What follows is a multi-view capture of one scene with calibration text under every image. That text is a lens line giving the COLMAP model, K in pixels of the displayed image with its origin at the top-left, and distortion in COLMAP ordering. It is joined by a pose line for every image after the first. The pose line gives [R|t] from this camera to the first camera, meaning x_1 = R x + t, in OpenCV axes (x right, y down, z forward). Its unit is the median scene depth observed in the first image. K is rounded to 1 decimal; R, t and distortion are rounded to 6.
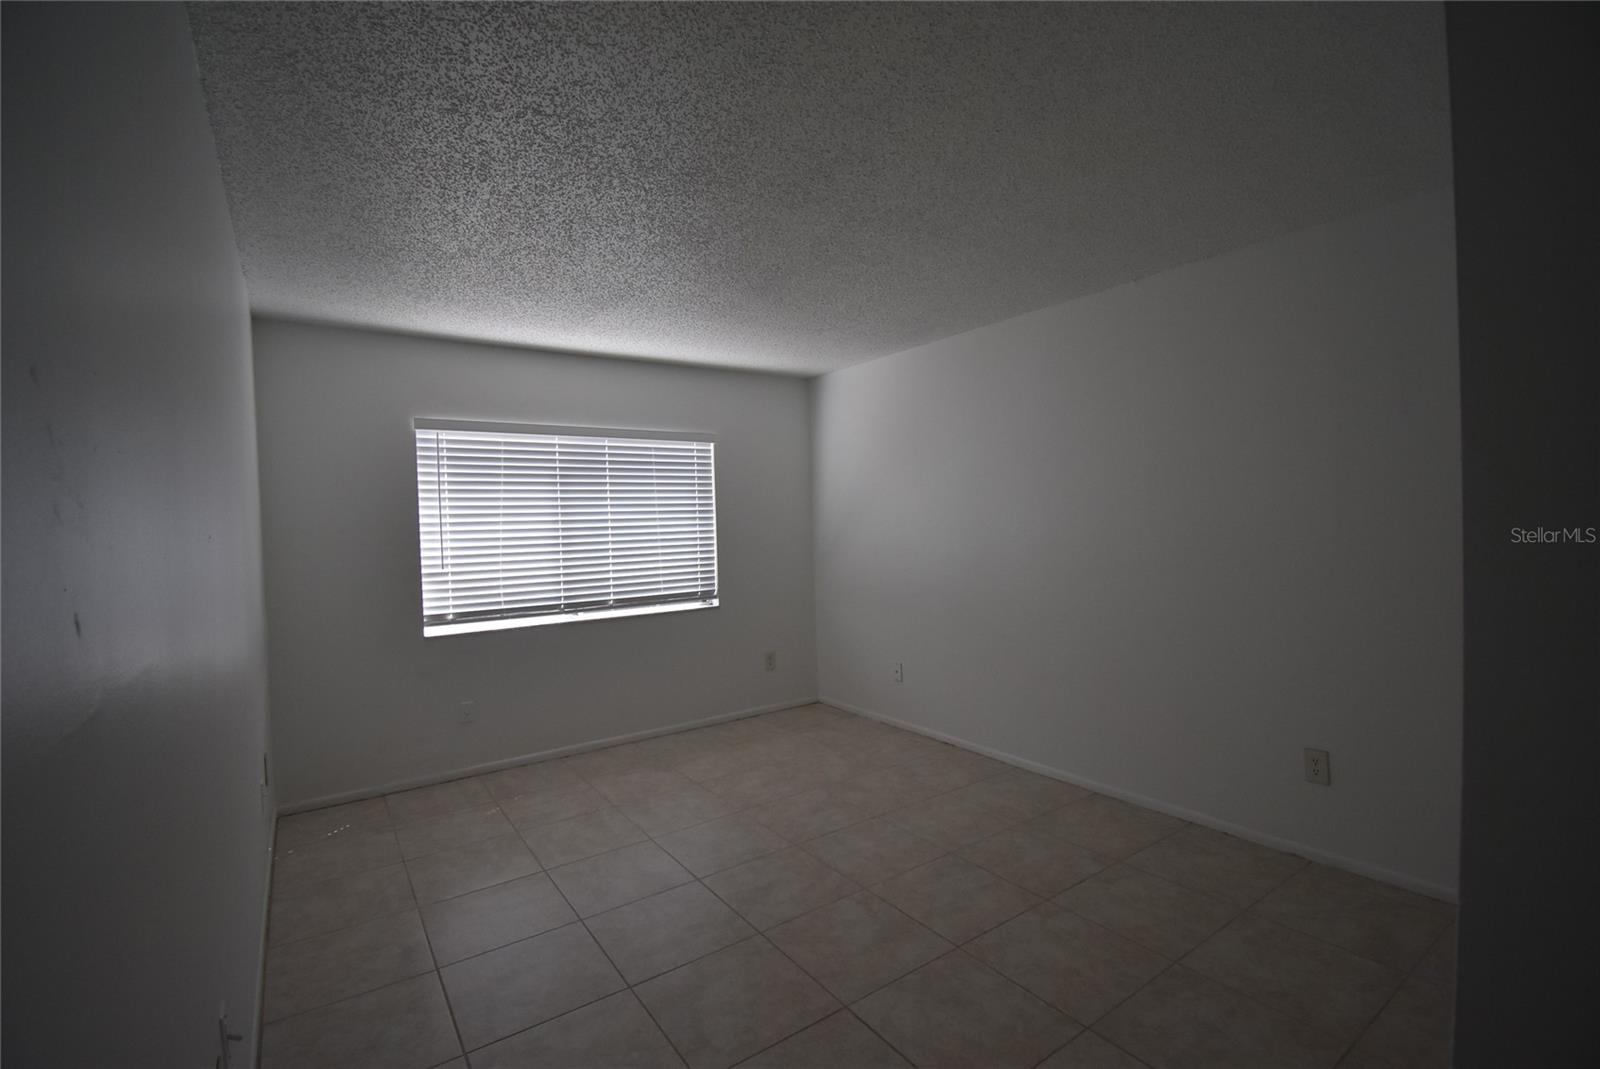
lens RADIAL K [[715.2, 0, 819.7], [0, 715.2, 534.5], [0, 0, 1]] dist [0.000209, 0.000028]
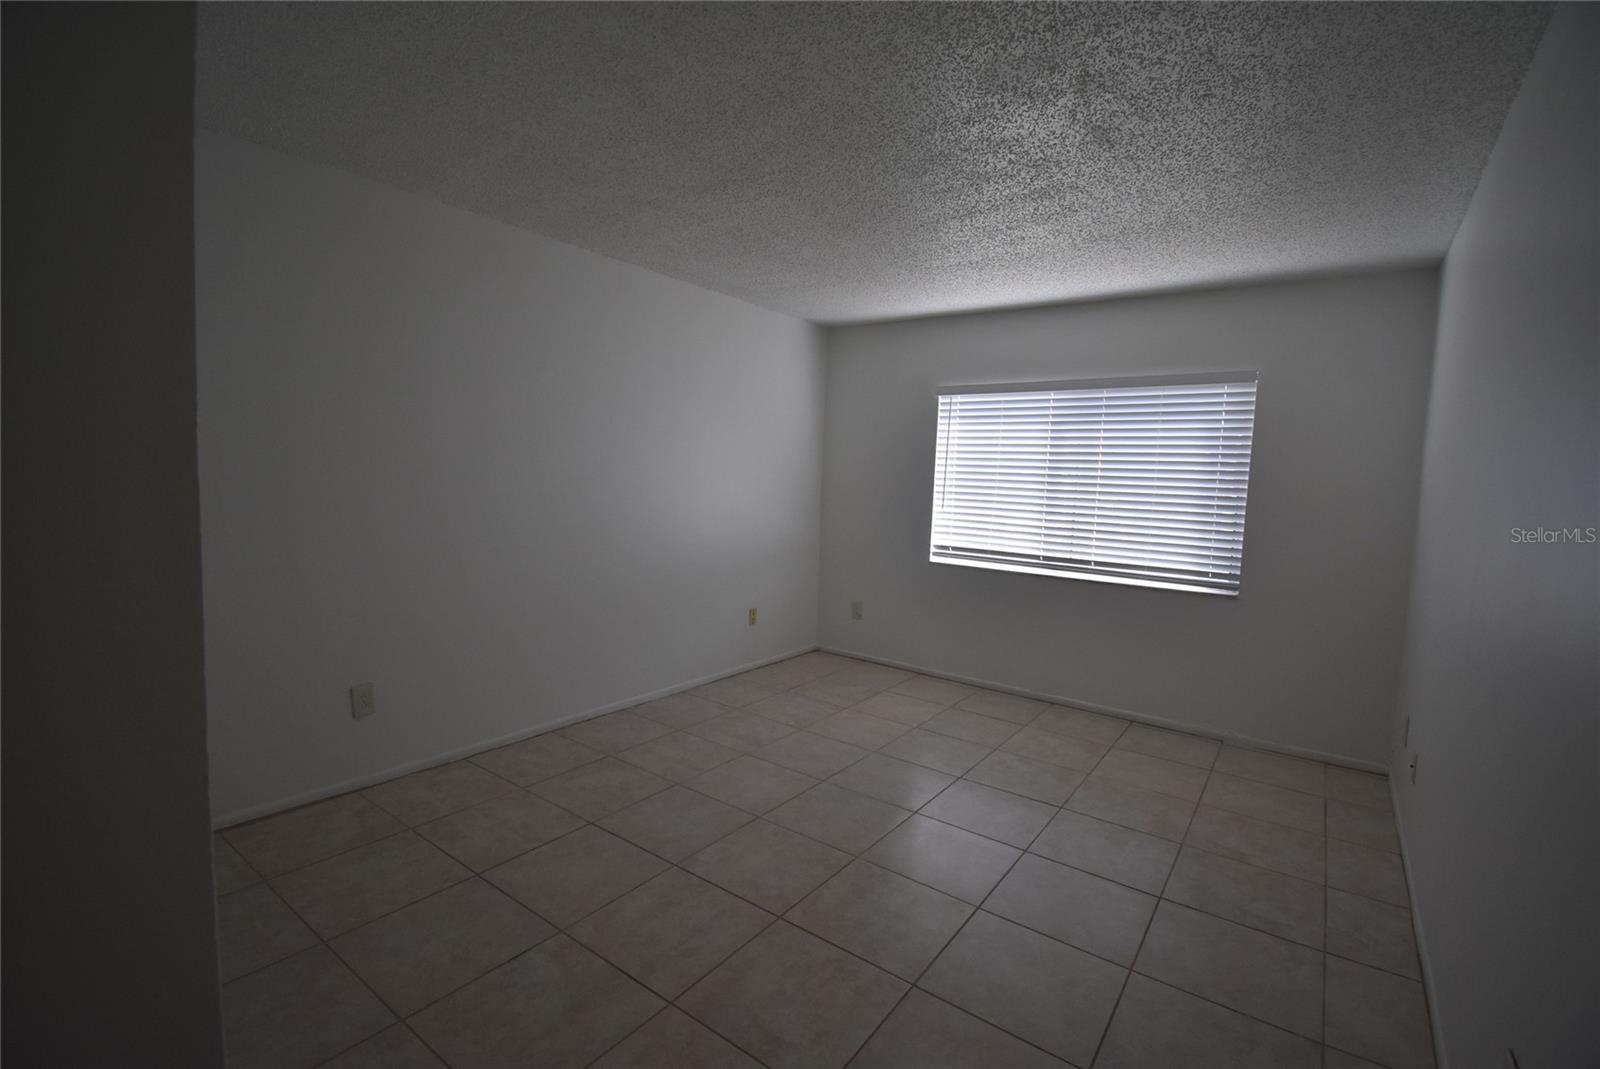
lens RADIAL K [[715.2, 0, 819.7], [0, 715.2, 534.5], [0, 0, 1]] dist [0.000209, 0.000028]
pose [[0.313771, 0.120977, -0.941760, 0.526689], [-0.061749, 0.992350, 0.106903, -0.024618], [0.947489, 0.024610, 0.318841, 0.376865]]
